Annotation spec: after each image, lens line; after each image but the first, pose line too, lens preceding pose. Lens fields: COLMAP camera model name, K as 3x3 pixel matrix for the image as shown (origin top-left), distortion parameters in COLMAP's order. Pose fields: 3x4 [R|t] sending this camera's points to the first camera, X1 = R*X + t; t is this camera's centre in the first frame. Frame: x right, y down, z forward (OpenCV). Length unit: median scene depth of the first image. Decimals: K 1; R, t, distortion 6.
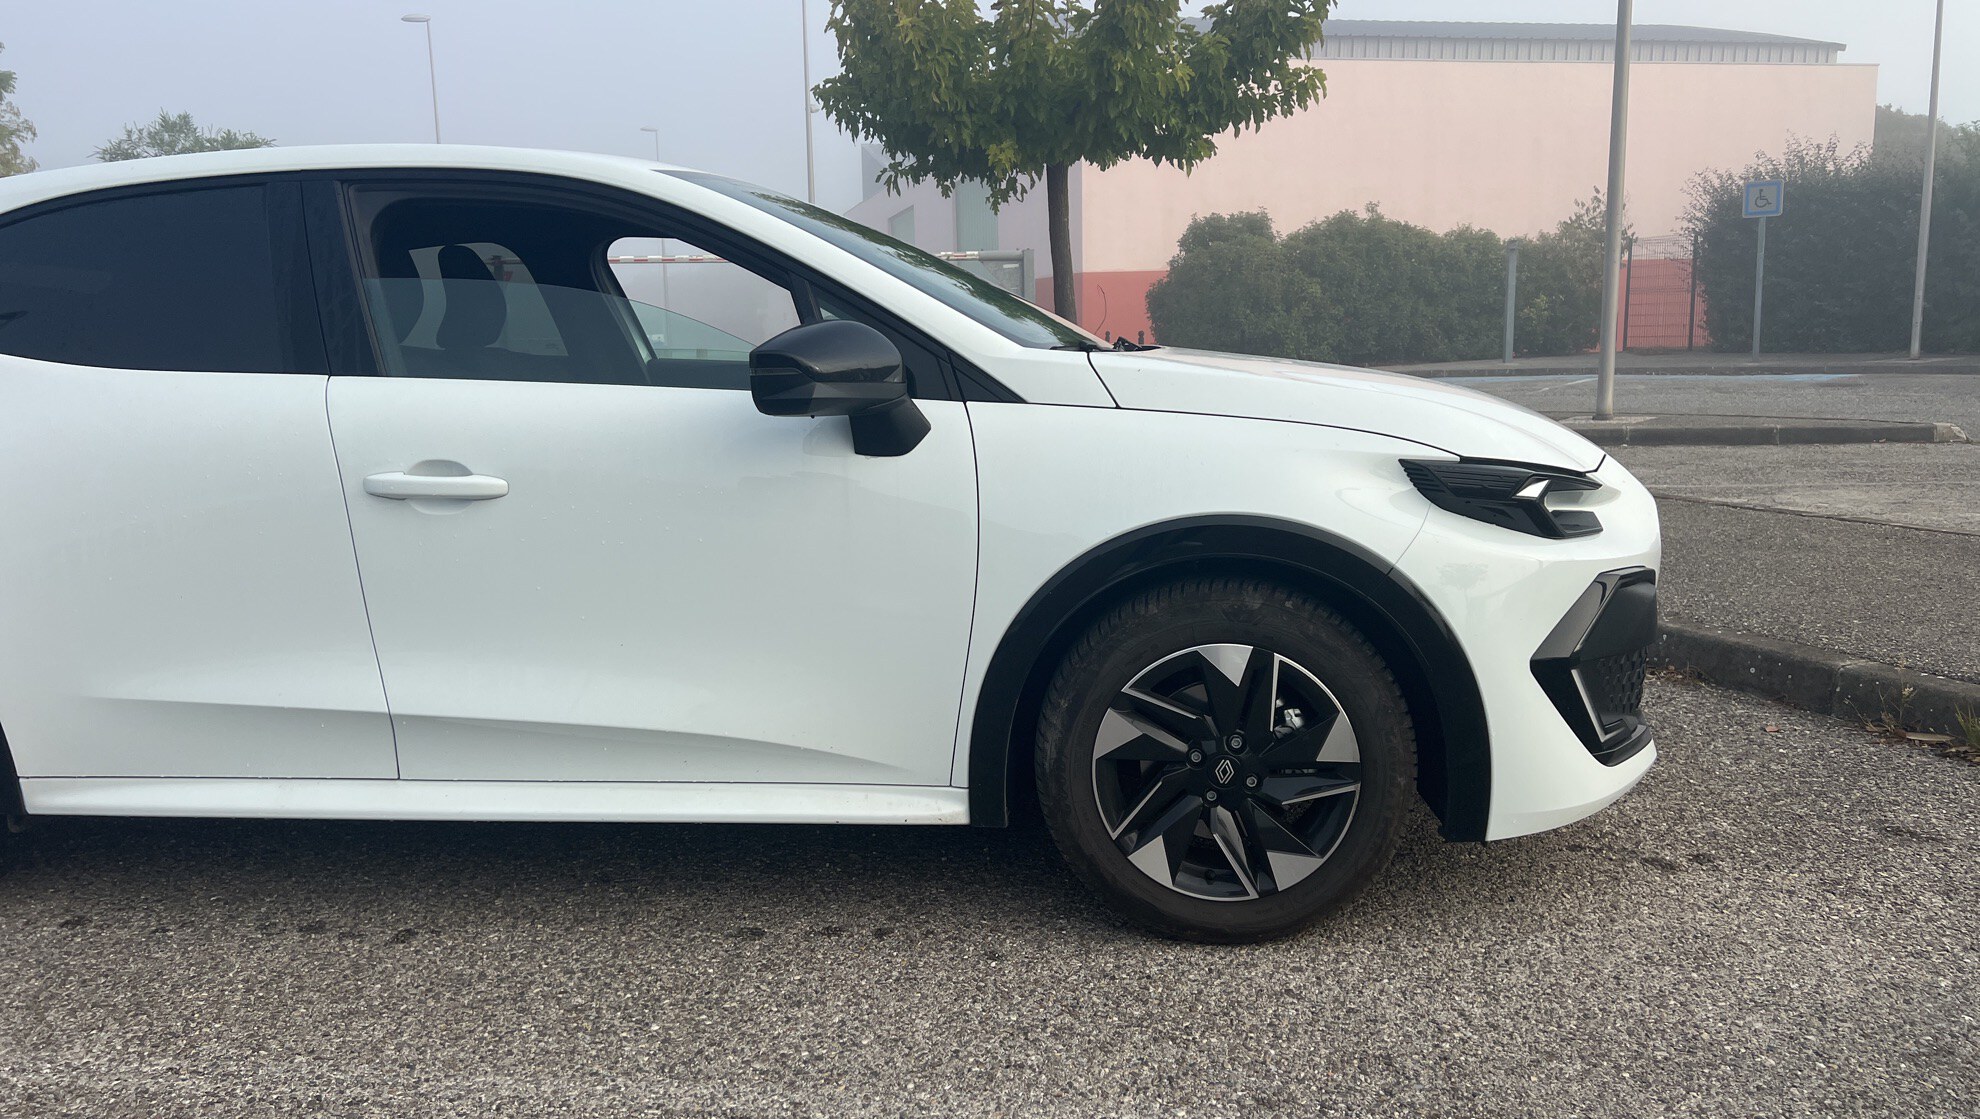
lens RADIAL K [[1489.3, 0, 1008.0], [0, 1489.3, 554.3], [0, 0, 1]] dist [0.071365, -0.086056]
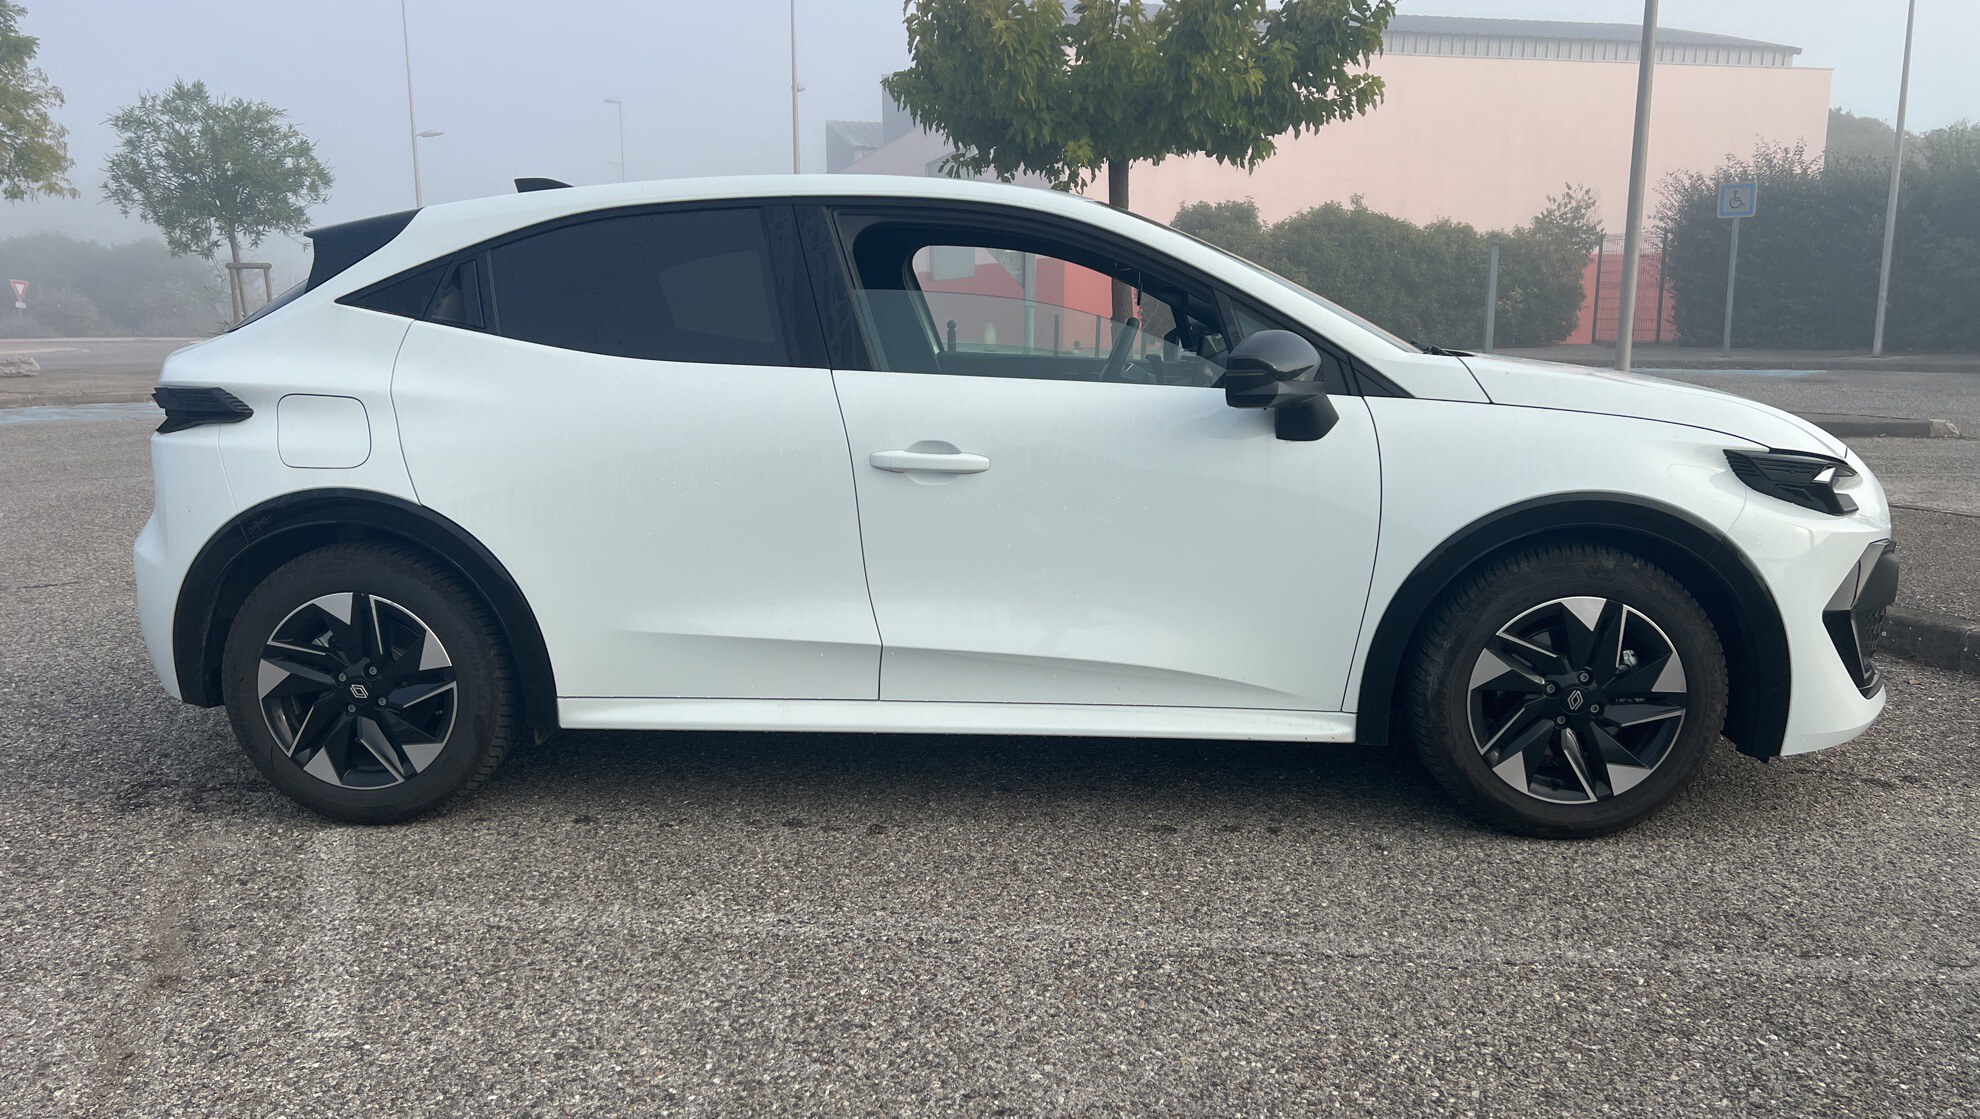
lens RADIAL K [[1489.3, 0, 986.3], [0, 1489.3, 573.9], [0, 0, 1]] dist [0.071365, -0.086056]
pose [[0.999252, 0.011876, 0.036805, -0.359801], [-0.012856, 0.999567, 0.026485, 0.012973], [-0.036475, -0.026938, 0.998971, -0.208282]]
